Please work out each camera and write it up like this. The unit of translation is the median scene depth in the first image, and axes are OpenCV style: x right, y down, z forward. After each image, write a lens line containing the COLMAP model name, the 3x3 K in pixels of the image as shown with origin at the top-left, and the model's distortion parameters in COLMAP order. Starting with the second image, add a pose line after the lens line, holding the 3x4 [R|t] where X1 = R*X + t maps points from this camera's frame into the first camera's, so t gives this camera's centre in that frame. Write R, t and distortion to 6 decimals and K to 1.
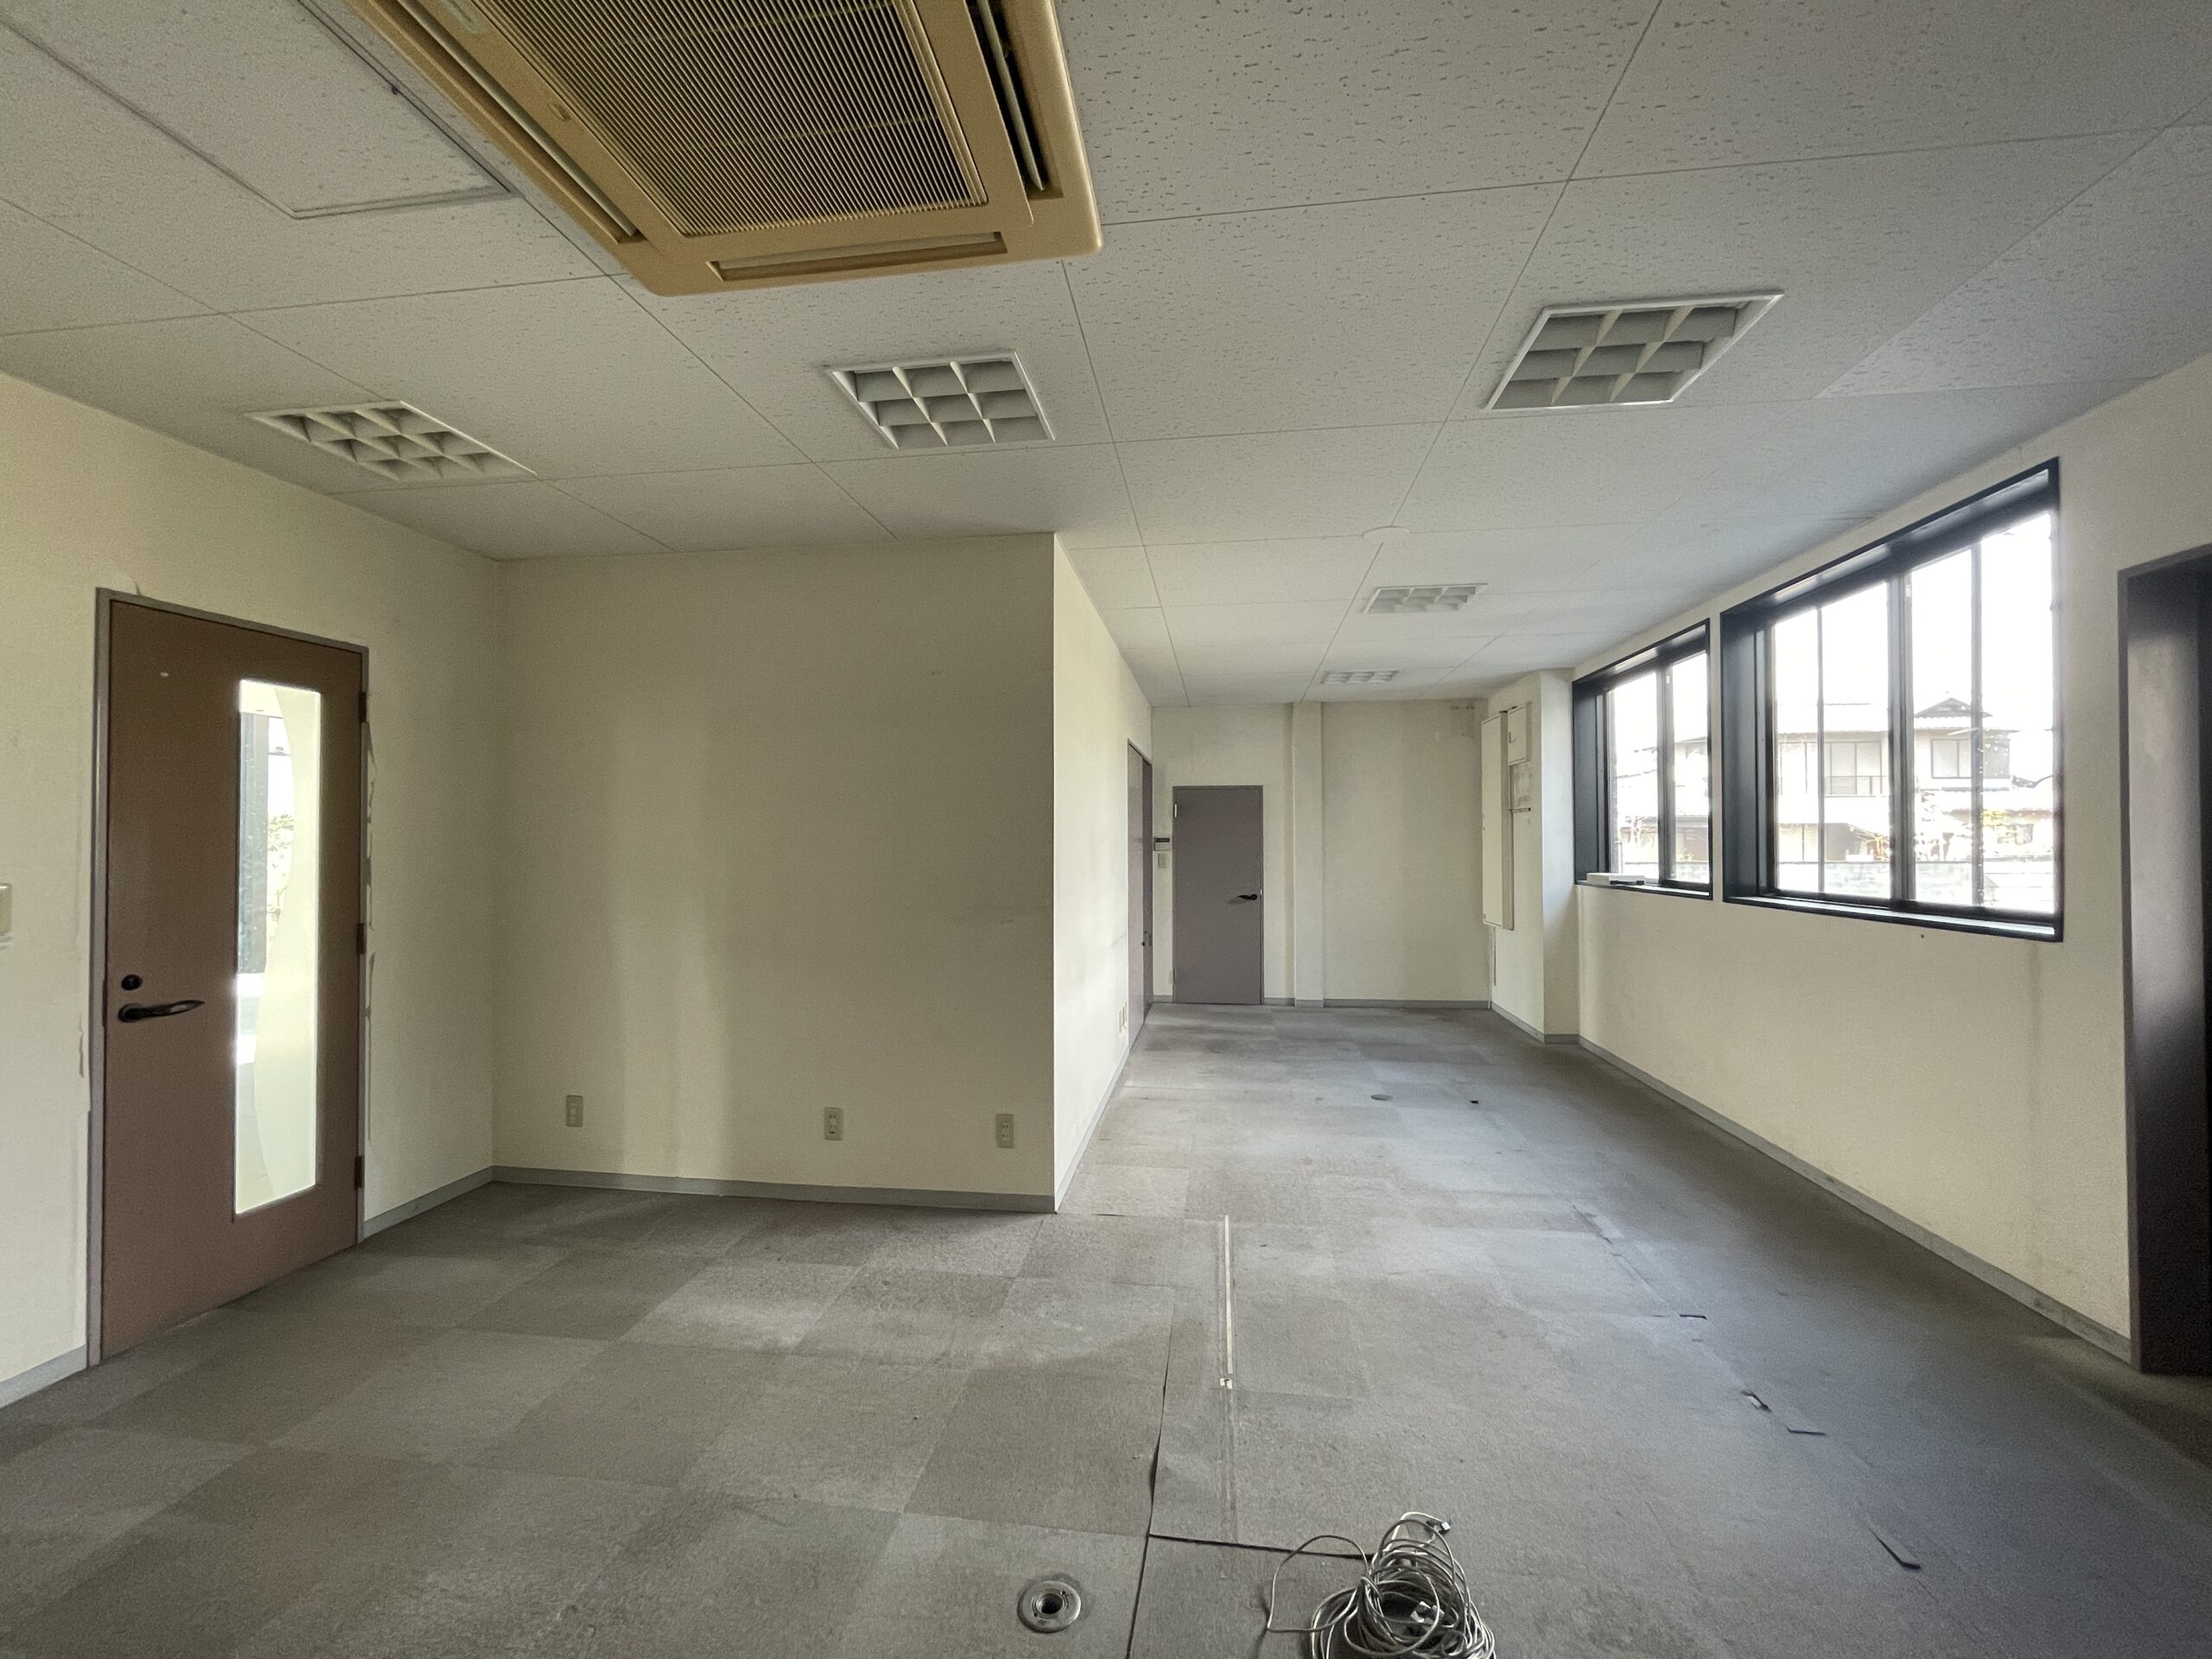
lens RADIAL K [[894.2, 0, 1123.7], [0, 894.2, 837.6], [0, 0, 1]] dist [-0.002104, -0.000038]
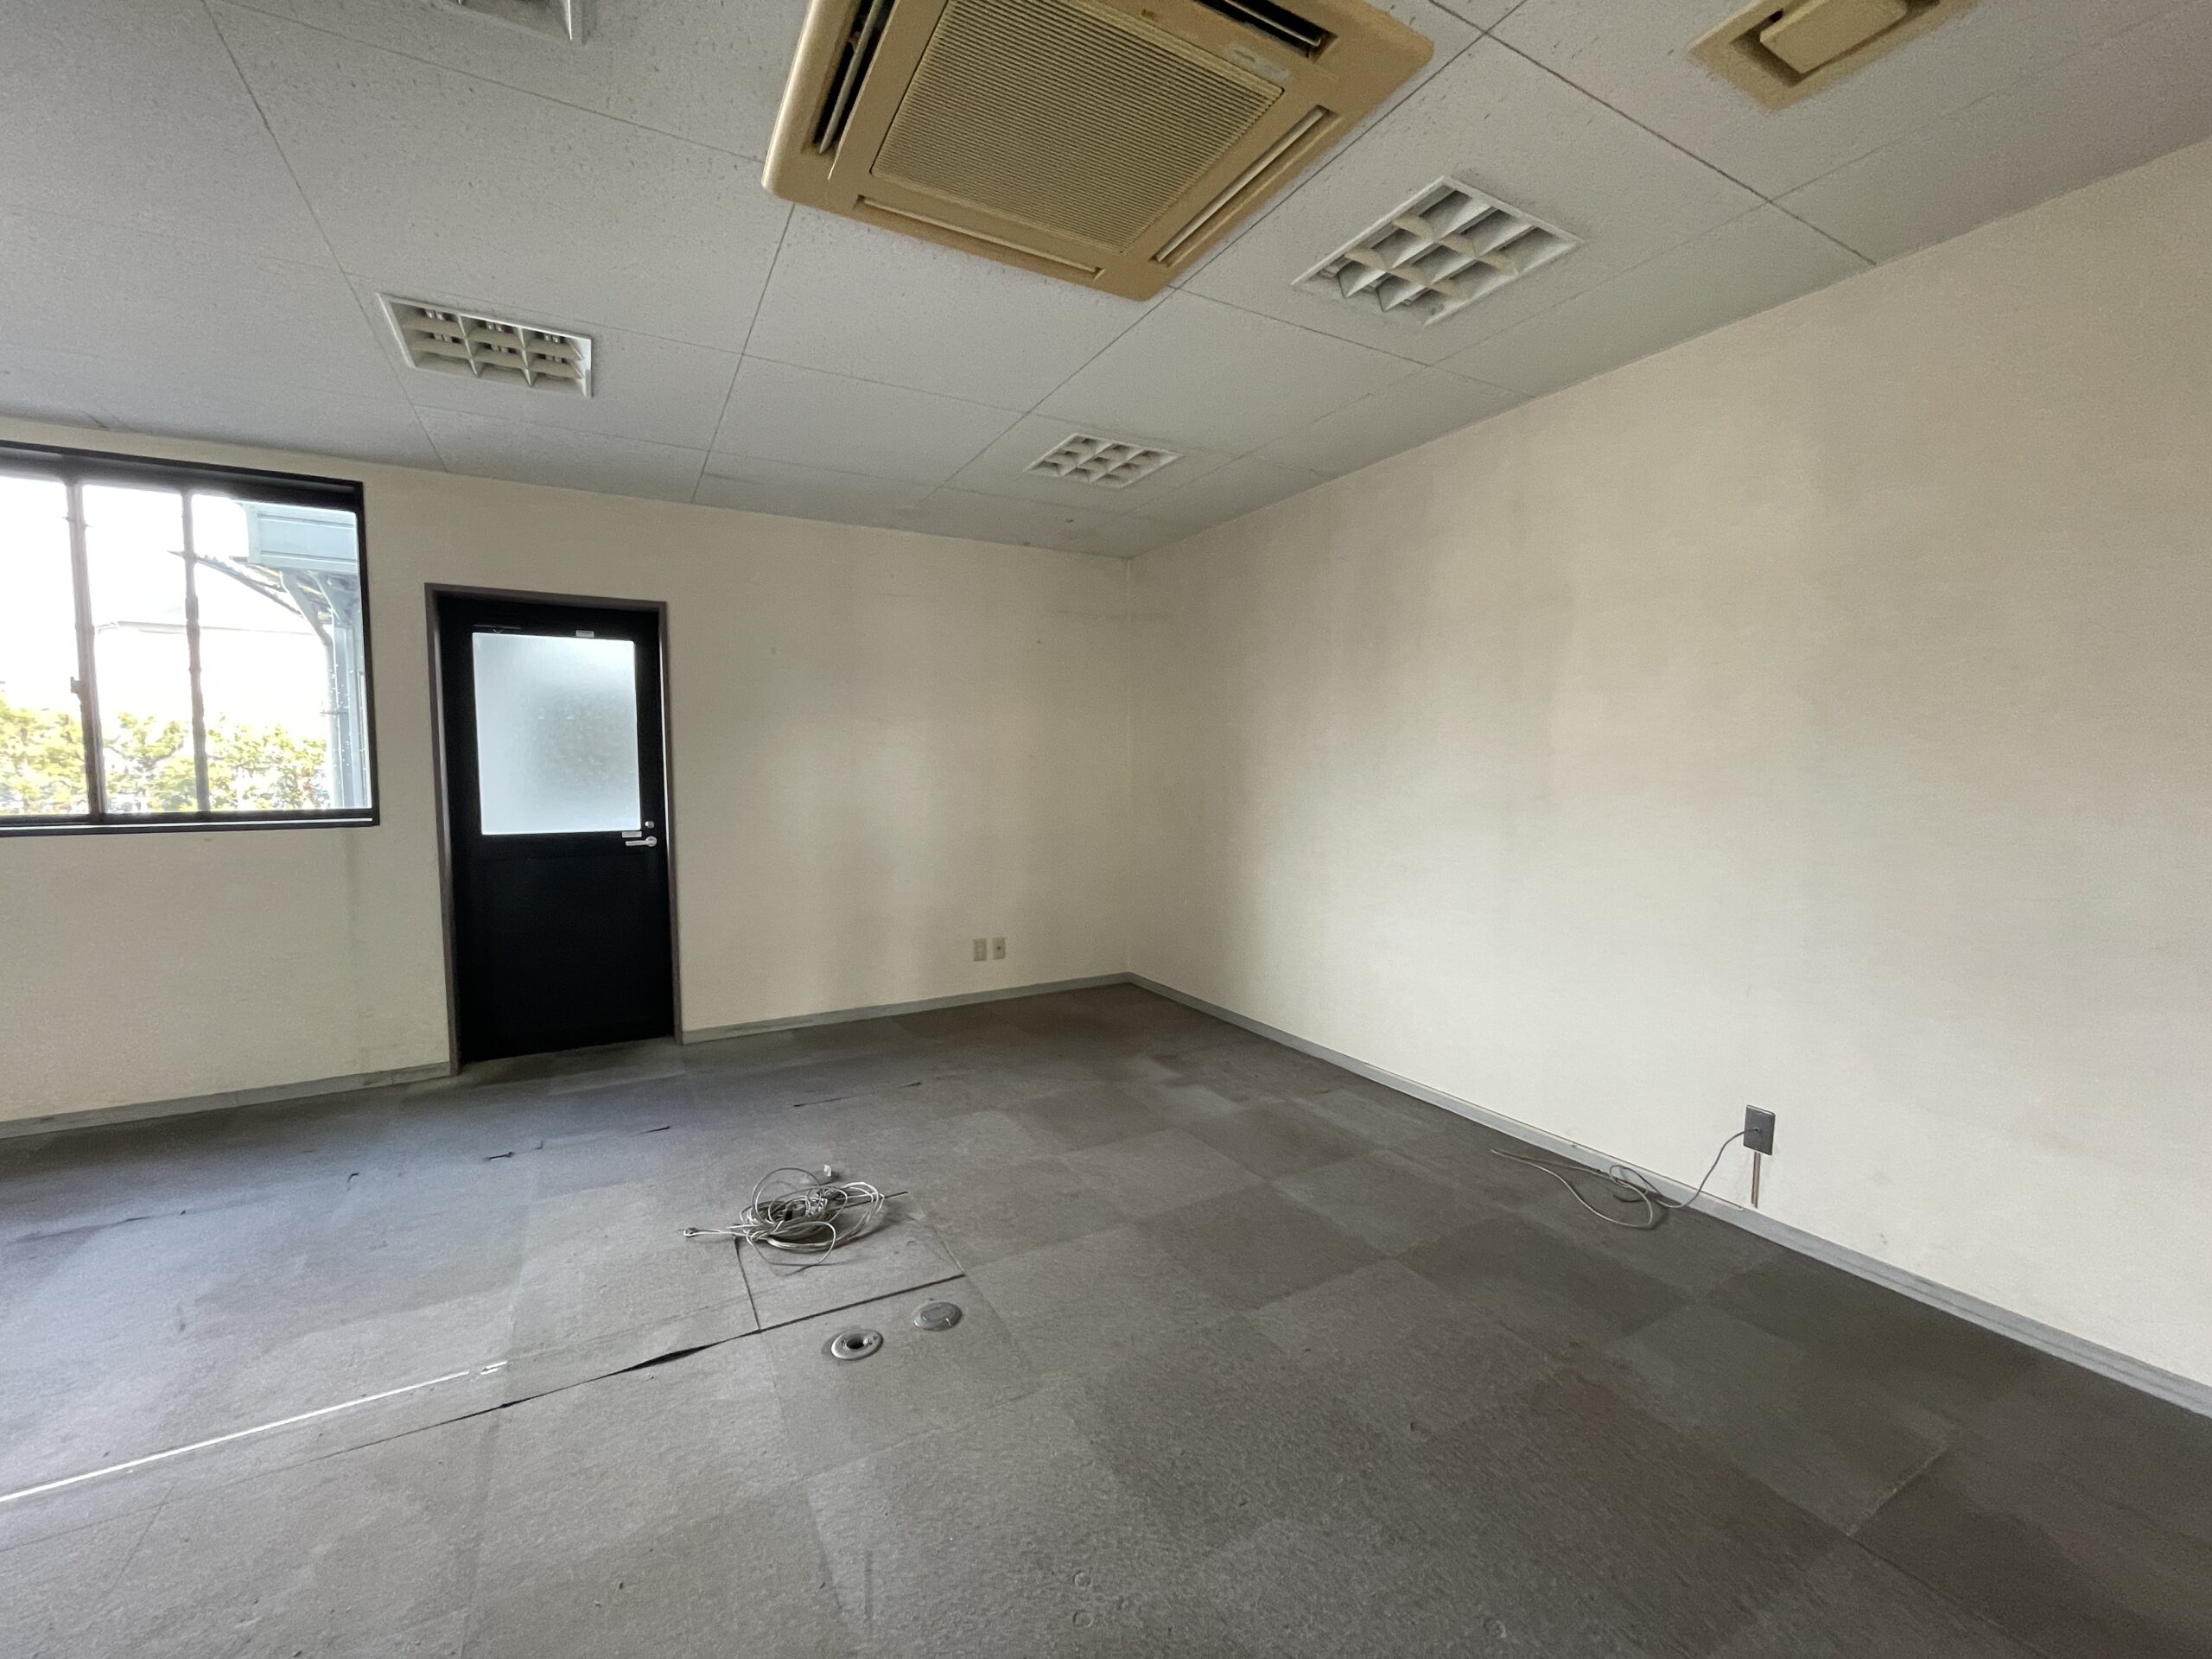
lens RADIAL K [[894.2, 0, 1110.6], [0, 894.2, 831.2], [0, 0, 1]] dist [-0.002104, -0.000038]
pose [[-0.598332, -0.056800, 0.799232, -0.814268], [-0.010069, 0.997938, 0.063383, 0.022075], [-0.801185, 0.029877, -0.597671, 0.909395]]
